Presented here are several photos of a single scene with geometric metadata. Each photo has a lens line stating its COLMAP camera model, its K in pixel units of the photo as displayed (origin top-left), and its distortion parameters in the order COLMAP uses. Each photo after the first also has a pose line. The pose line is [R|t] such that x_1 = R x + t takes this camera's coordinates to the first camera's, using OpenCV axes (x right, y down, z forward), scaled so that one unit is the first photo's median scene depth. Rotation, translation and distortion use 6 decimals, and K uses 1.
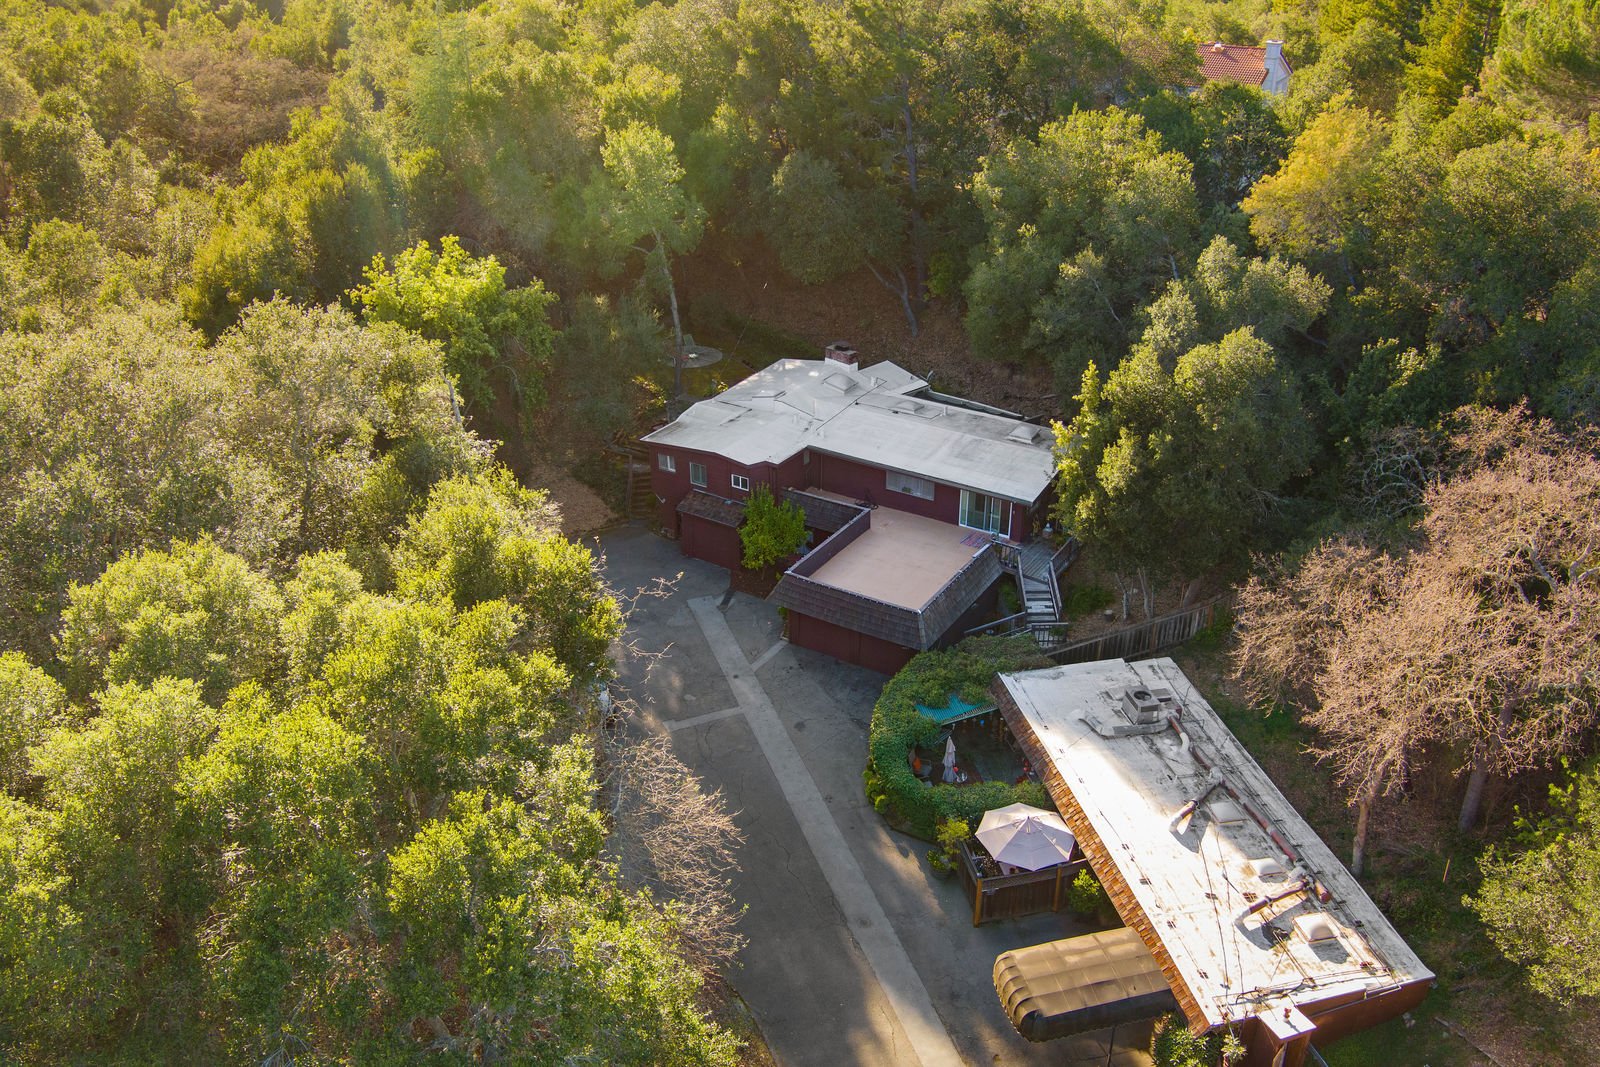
lens RADIAL K [[1334.8, 0, 800.0], [0, 1334.8, 533.5], [0, 0, 1]] dist [-0.022815, -0.097874]
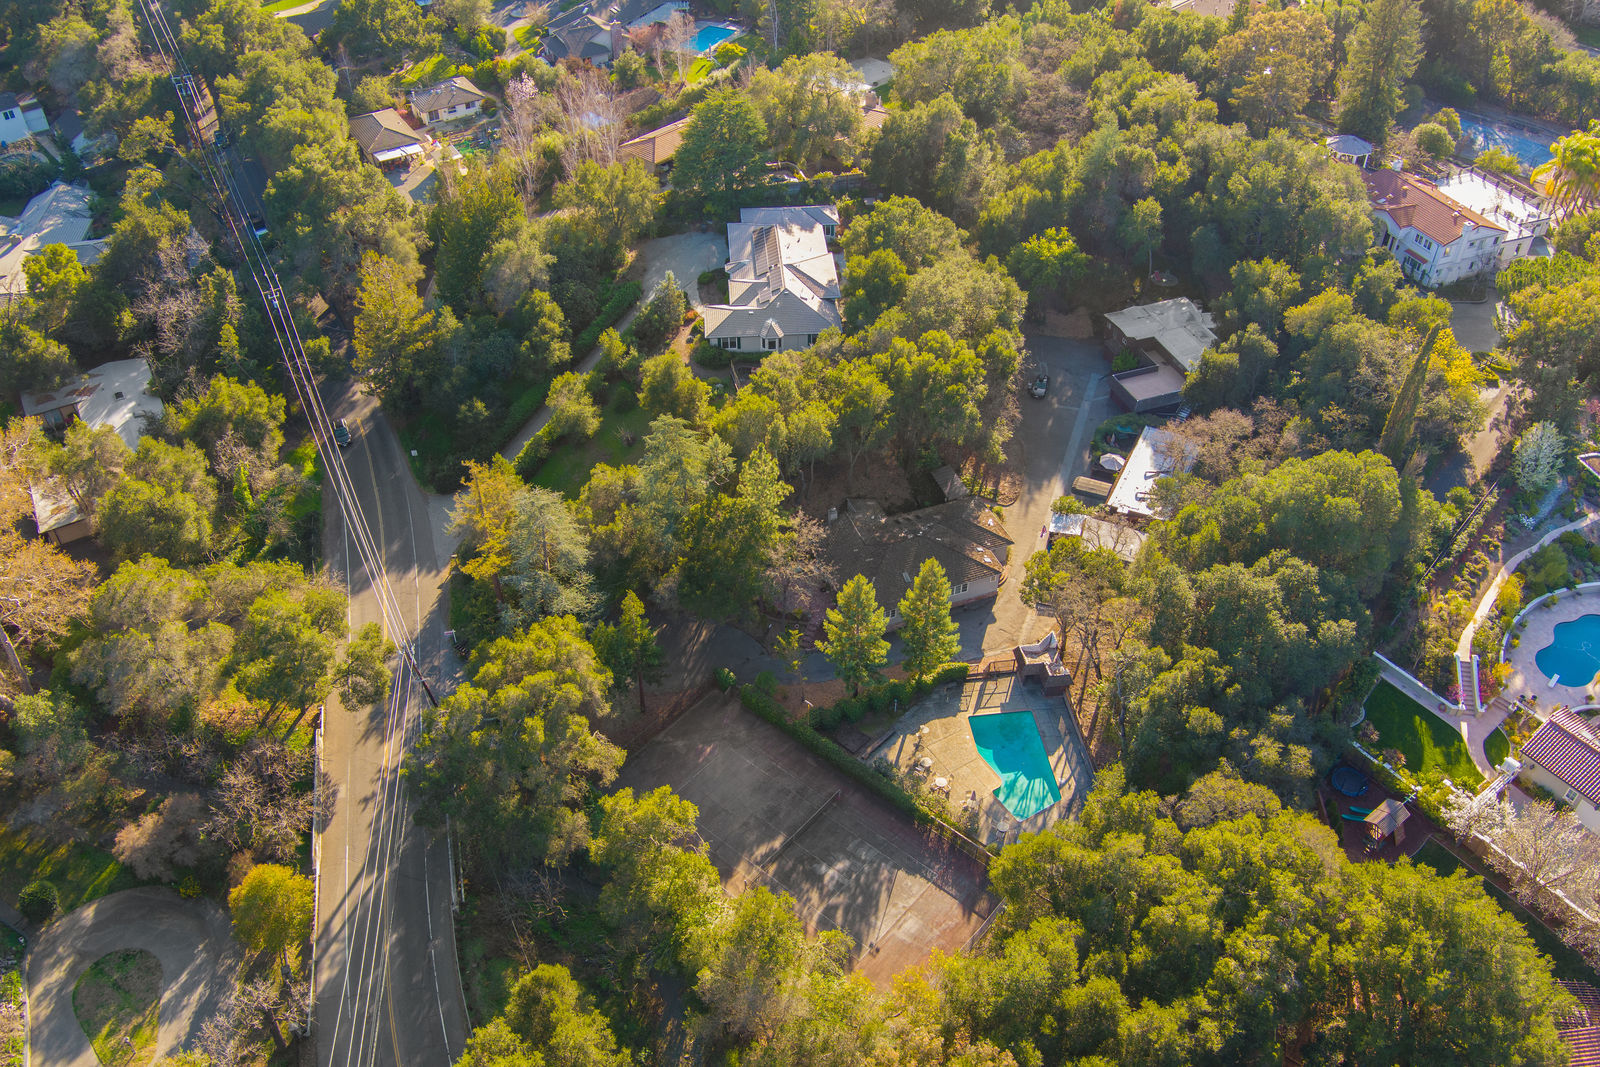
lens RADIAL K [[1317.1, 0, 800.0], [0, 1317.1, 533.5], [0, 0, 1]] dist [-0.051263, 0.006163]
pose [[0.788708, 0.412799, -0.455561, 1.379227], [-0.289696, 0.903157, 0.316834, -0.563331], [0.542232, -0.117916, 0.831914, -2.871737]]
